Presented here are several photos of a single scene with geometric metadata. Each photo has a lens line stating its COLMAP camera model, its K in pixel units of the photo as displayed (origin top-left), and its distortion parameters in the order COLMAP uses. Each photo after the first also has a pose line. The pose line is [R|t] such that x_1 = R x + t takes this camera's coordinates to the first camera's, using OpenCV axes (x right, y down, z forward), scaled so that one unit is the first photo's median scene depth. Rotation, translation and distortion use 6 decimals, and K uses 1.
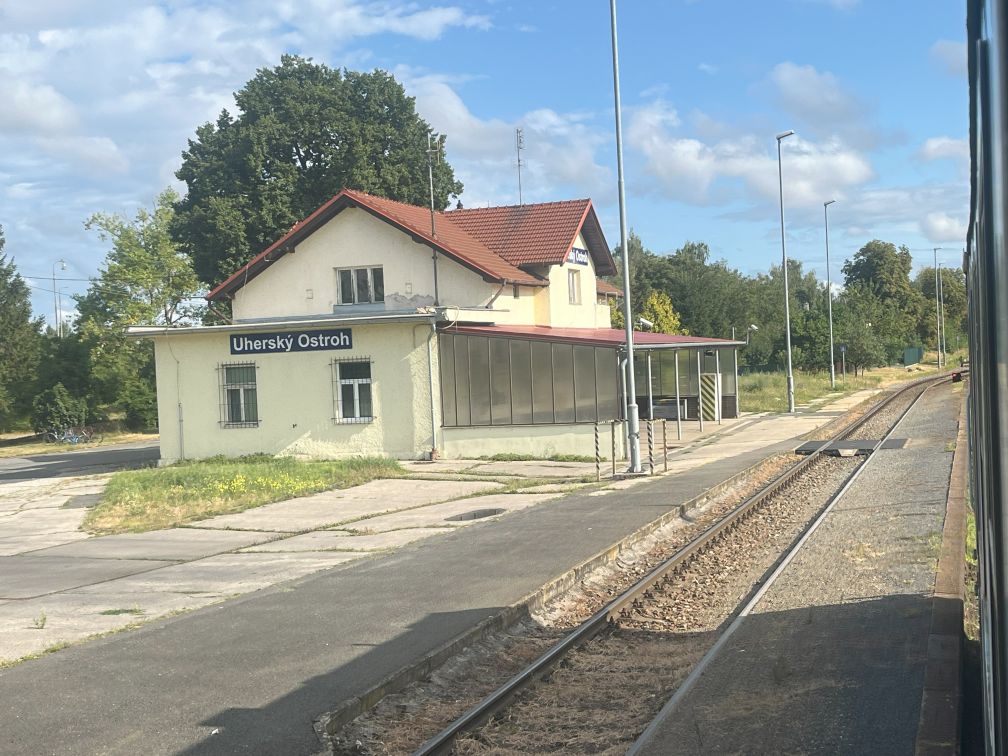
lens RADIAL K [[1397.2, 0, 491.8], [0, 1397.2, 379.8], [0, 0, 1]] dist [0.162551, -0.576935]
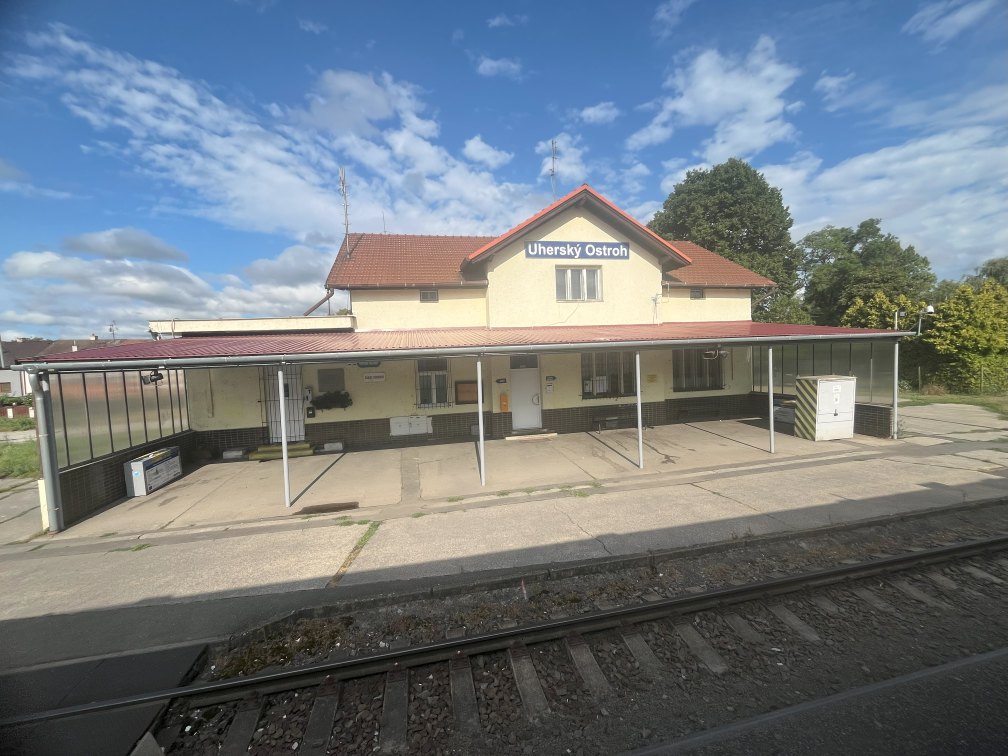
lens RADIAL K [[402.6, 0, 504.0], [0, 402.6, 378.0], [0, 0, 1]] dist [0.001886, 0.000295]
pose [[0.522763, 0.069736, -0.849621, 0.263062], [0.002951, 0.996494, 0.083607, -0.023661], [0.852473, -0.046214, 0.520725, 0.777621]]
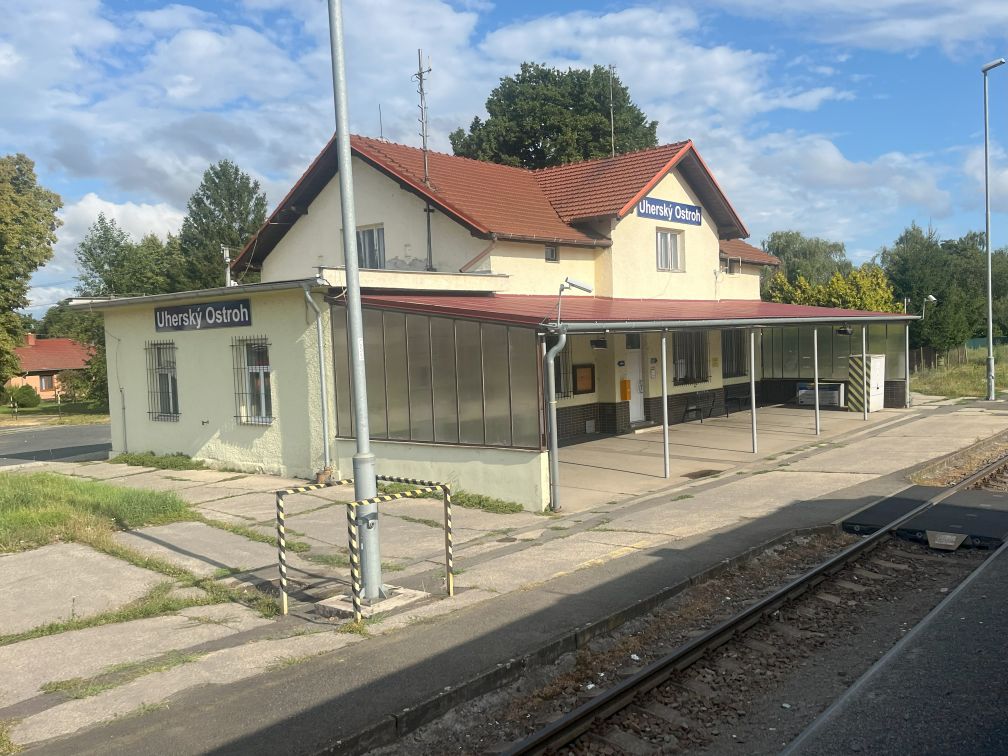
lens RADIAL K [[885.8, 0, 515.8], [0, 885.8, 377.1], [0, 0, 1]] dist [0.032219, -0.001856]
pose [[0.935696, 0.024082, -0.351985, 0.155960], [-0.009352, 0.999010, 0.043489, -0.012845], [0.352684, -0.037401, 0.934995, 0.462436]]
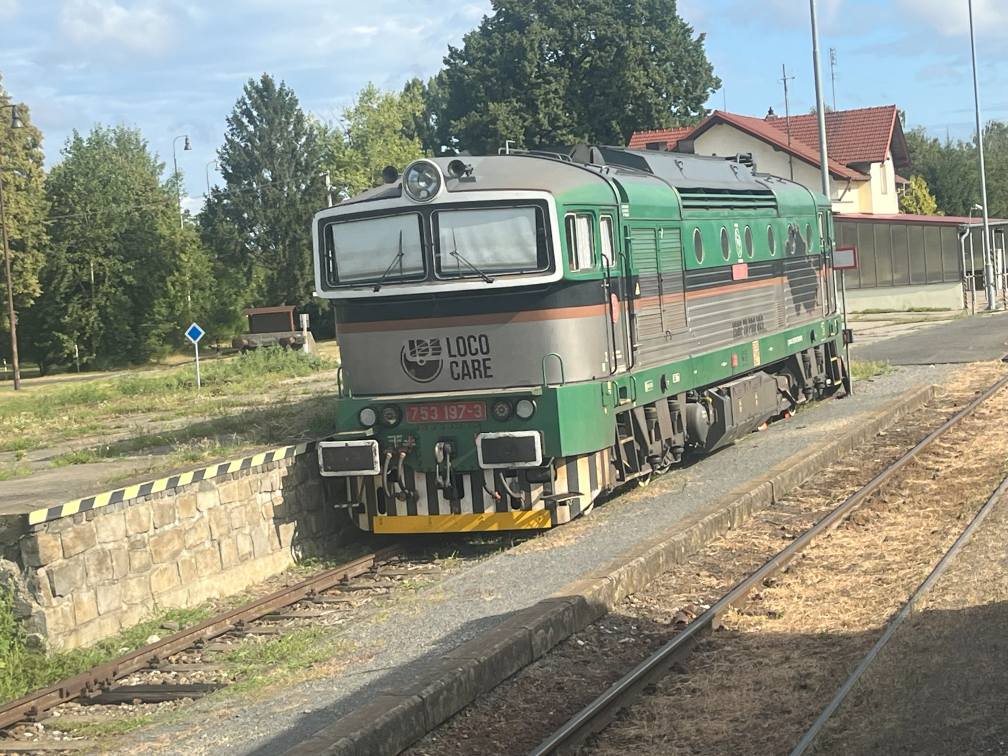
lens RADIAL K [[1972.1, 0, 504.0], [0, 1972.1, 378.0], [0, 0, 1]] dist [0.153167, -0.097345]
pose [[0.999300, -0.032745, -0.018081, -0.233299], [0.033482, 0.998555, 0.042038, 0.020195], [0.016678, -0.042614, 0.998952, -0.687573]]
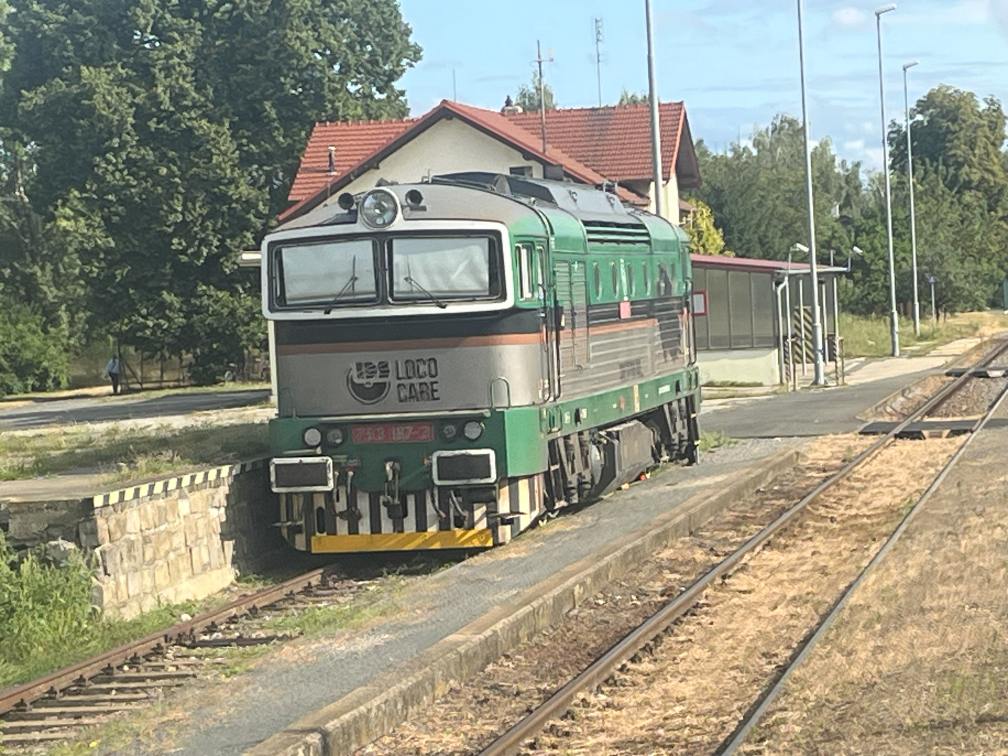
lens RADIAL K [[3323.4, 0, 504.0], [0, 3323.4, 378.0], [0, 0, 1]] dist [0.229554, -0.271565]
pose [[0.989107, -0.008019, 0.146977, -0.330027], [0.007410, 0.999962, 0.004693, 0.028872], [-0.147009, -0.003553, 0.989129, -0.974048]]
